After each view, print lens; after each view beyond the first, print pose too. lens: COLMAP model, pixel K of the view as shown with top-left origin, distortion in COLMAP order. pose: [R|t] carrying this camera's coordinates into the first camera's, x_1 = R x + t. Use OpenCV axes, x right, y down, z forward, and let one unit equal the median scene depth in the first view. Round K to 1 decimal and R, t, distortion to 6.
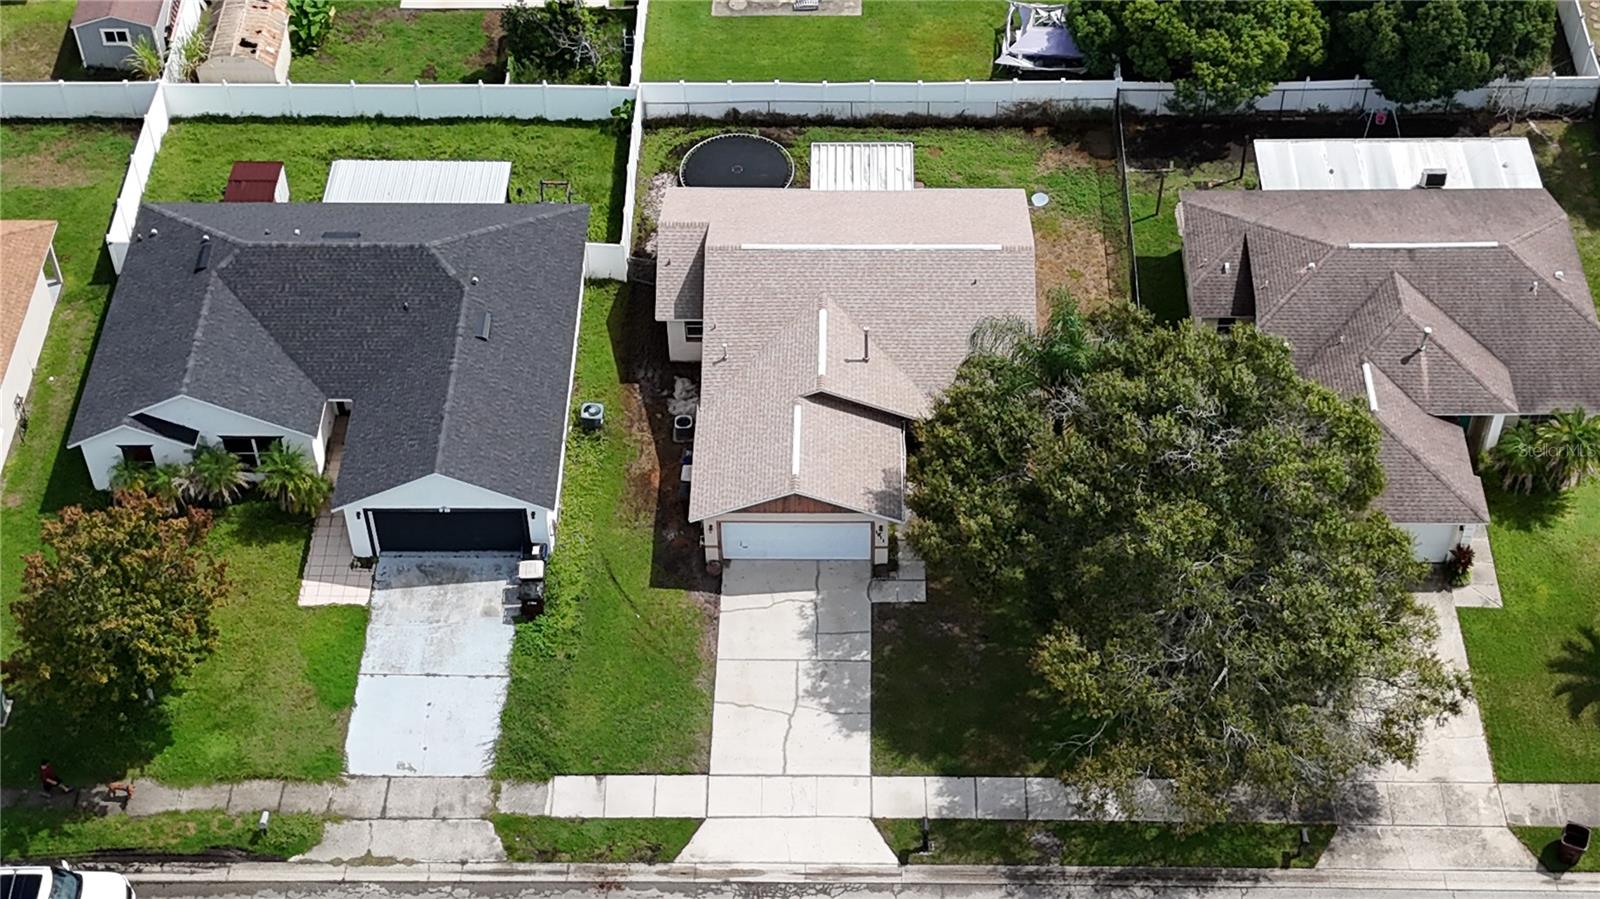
lens RADIAL K [[2480.6, 0, 810.1], [0, 2480.6, 449.9], [0, 0, 1]] dist [0.109394, 0.000000]
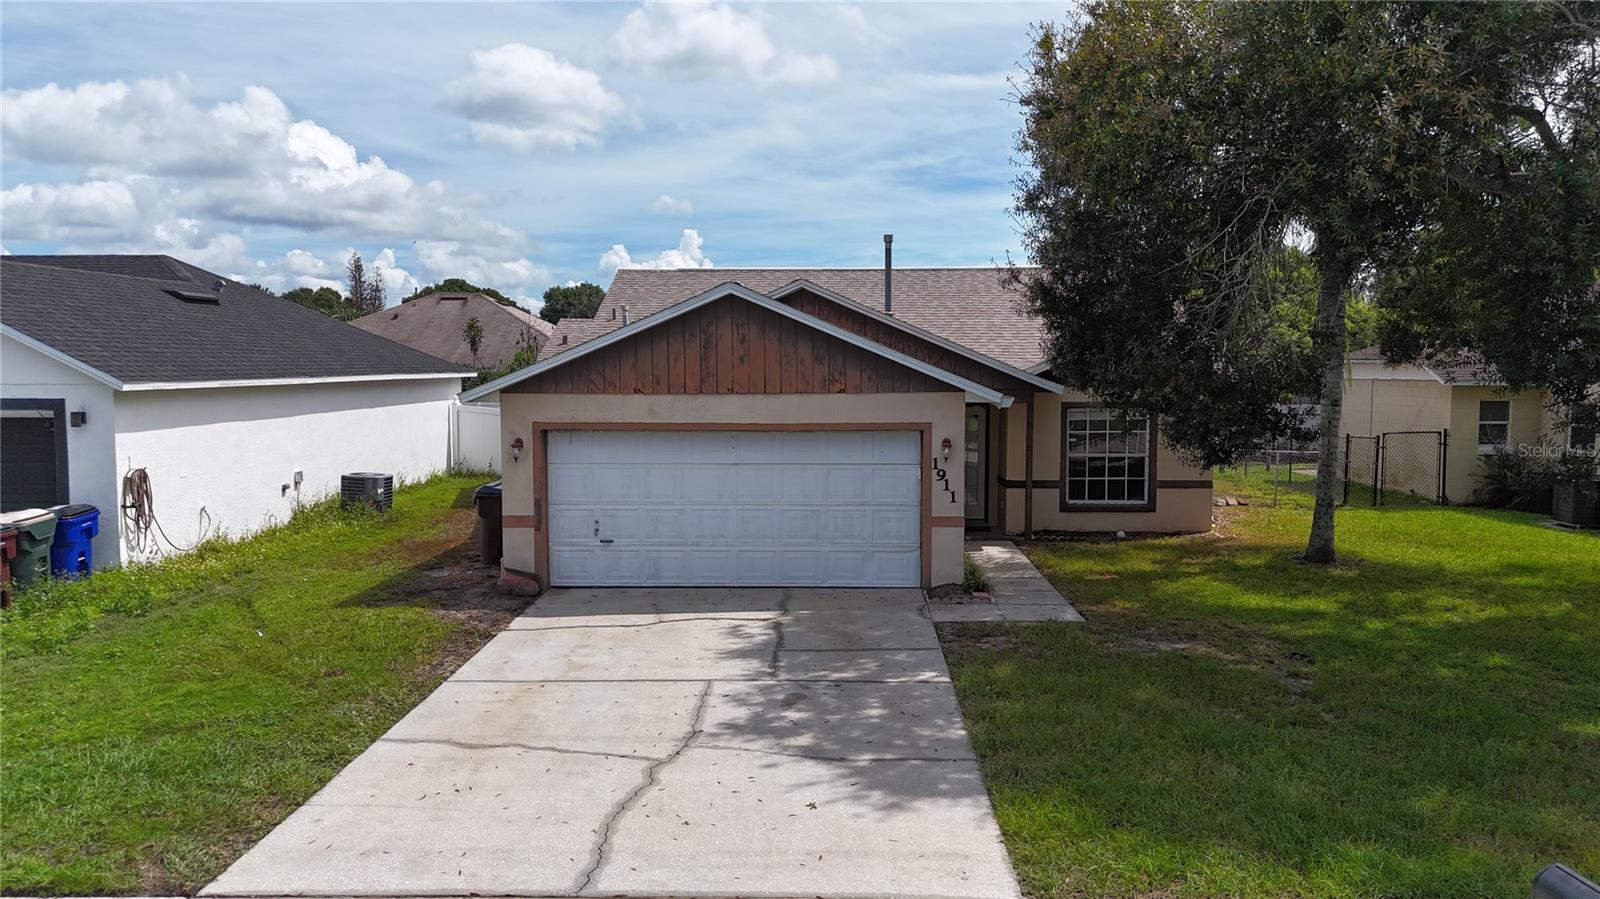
lens RADIAL K [[1185.8, 0, 803.6], [0, 1185.8, 450.2], [0, 0, 1]] dist [0.059587, -0.059038]
pose [[0.999900, 0.012391, -0.006877, 0.006922], [-0.013793, 0.739498, -0.673017, 0.157184], [-0.003254, 0.673045, 0.739595, 0.848785]]
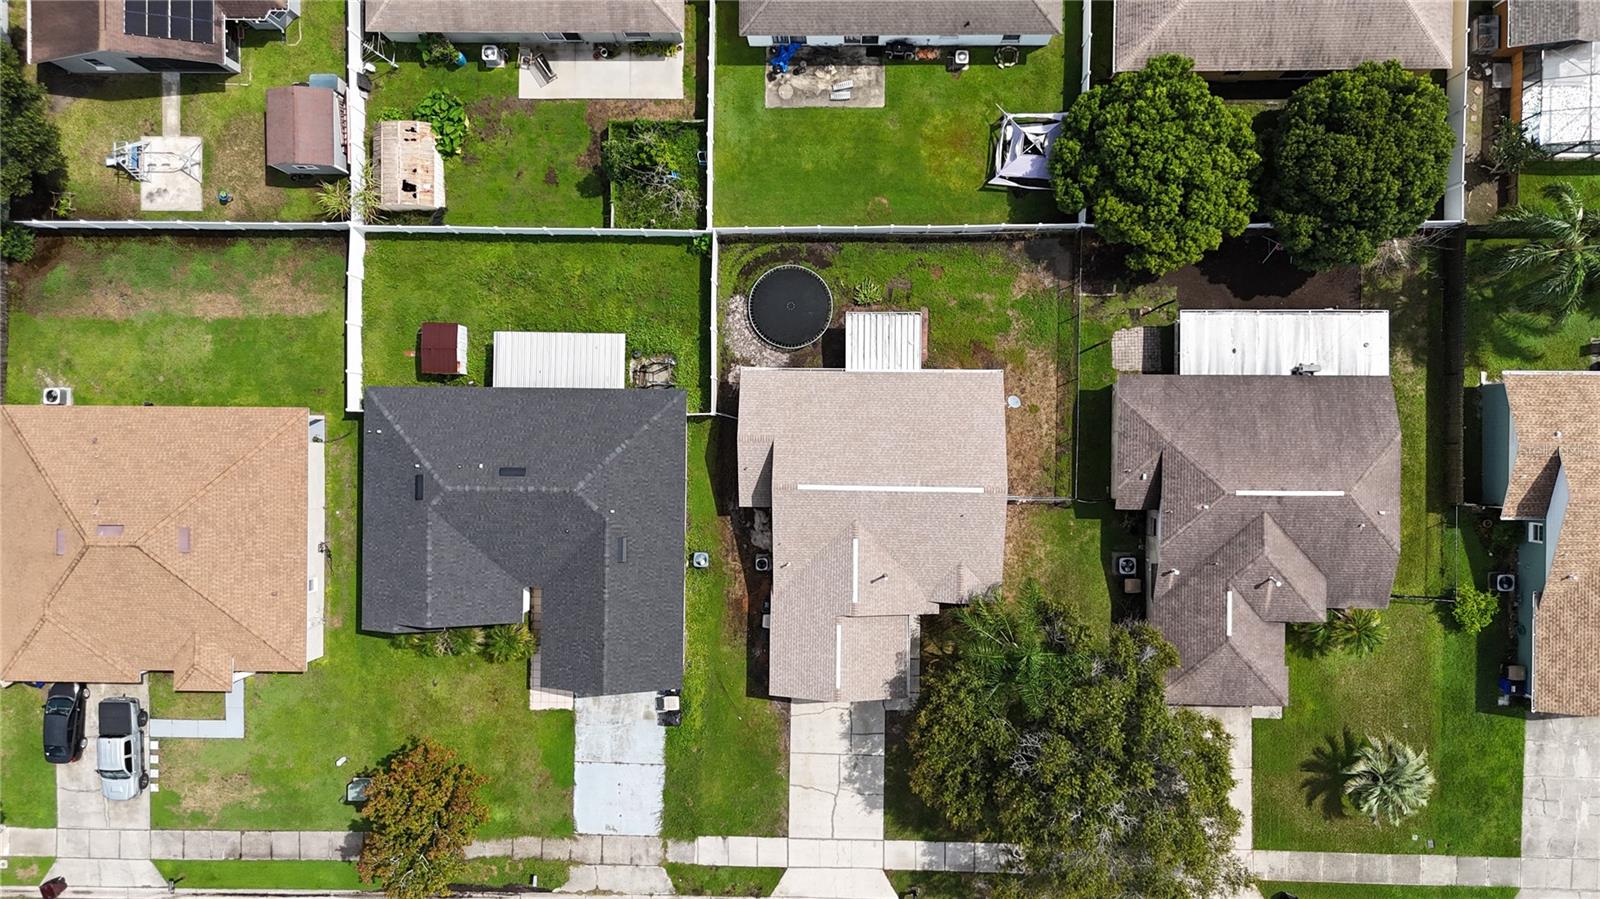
lens RADIAL K [[1185.8, 0, 803.6], [0, 1185.8, 451.0], [0, 0, 1]] dist [0.059587, -0.059038]
pose [[0.999744, -0.005771, -0.021873, -0.010138], [0.019329, 0.720279, 0.693415, -0.586719], [0.011753, -0.693661, 0.720206, 0.557080]]
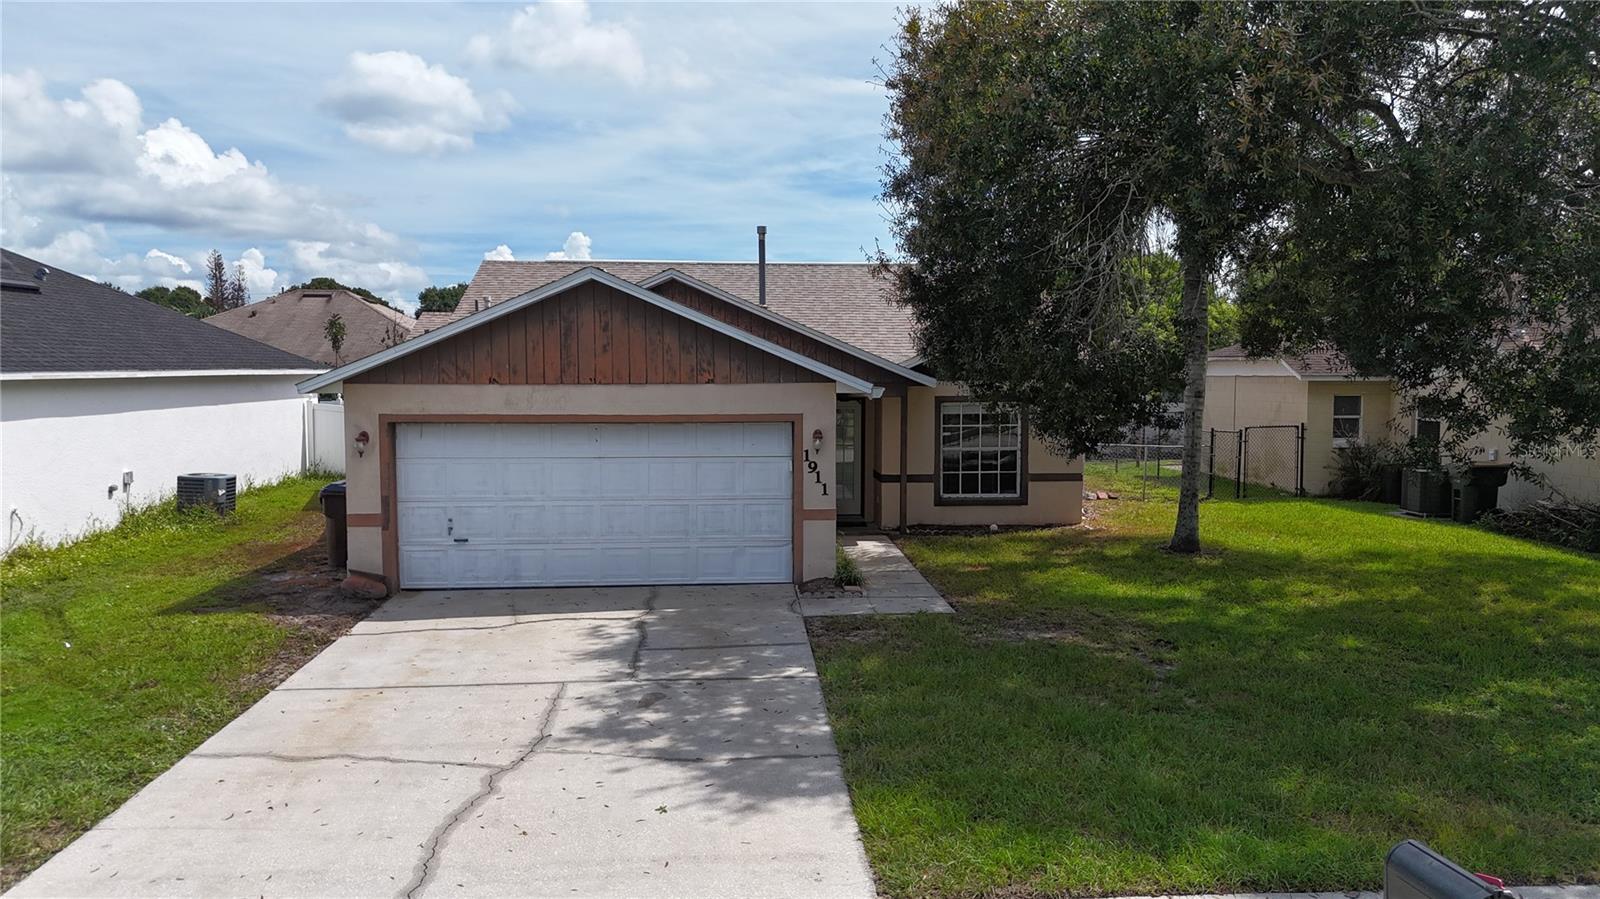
lens RADIAL K [[1185.8, 0, 808.1], [0, 1185.8, 448.2], [0, 0, 1]] dist [0.059587, -0.059038]
pose [[0.995883, 0.006715, 0.090400, 0.010199], [0.056322, 0.735568, -0.675105, 0.155068], [-0.071029, 0.677417, 0.732162, 0.853910]]
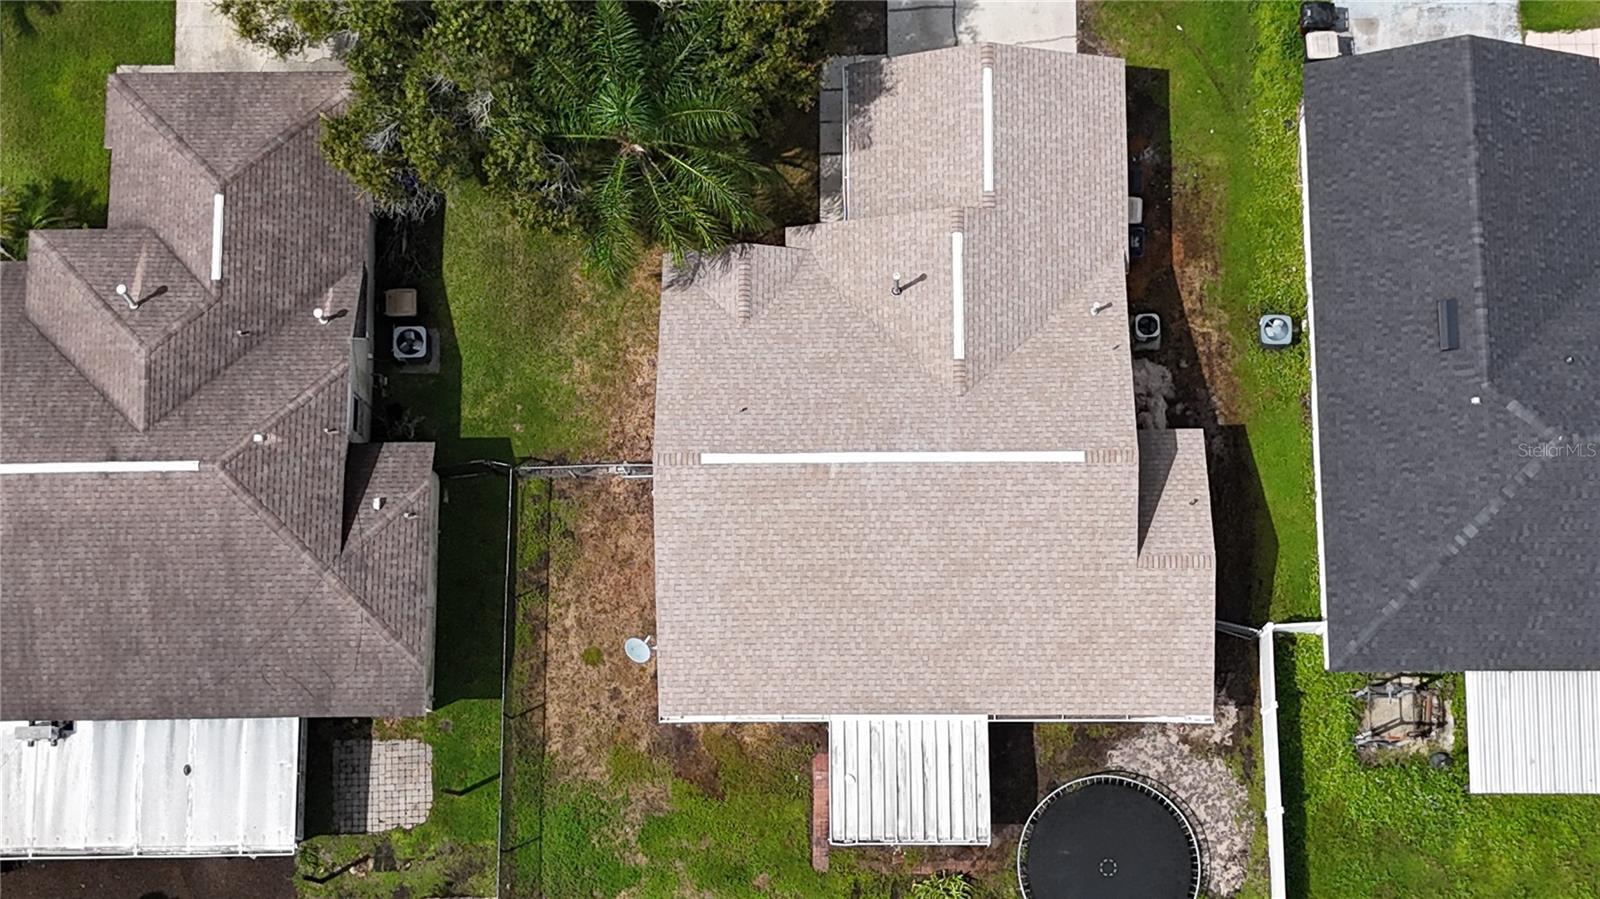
lens RADIAL K [[2483.8, 0, 809.2], [0, 2483.8, 452.6], [0, 0, 1]] dist [0.084000, 0.000000]
pose [[-0.998466, 0.029579, 0.046805, 0.016127], [0.021340, -0.574438, 0.818270, -0.665464], [0.051090, 0.818013, 0.572926, 0.636567]]
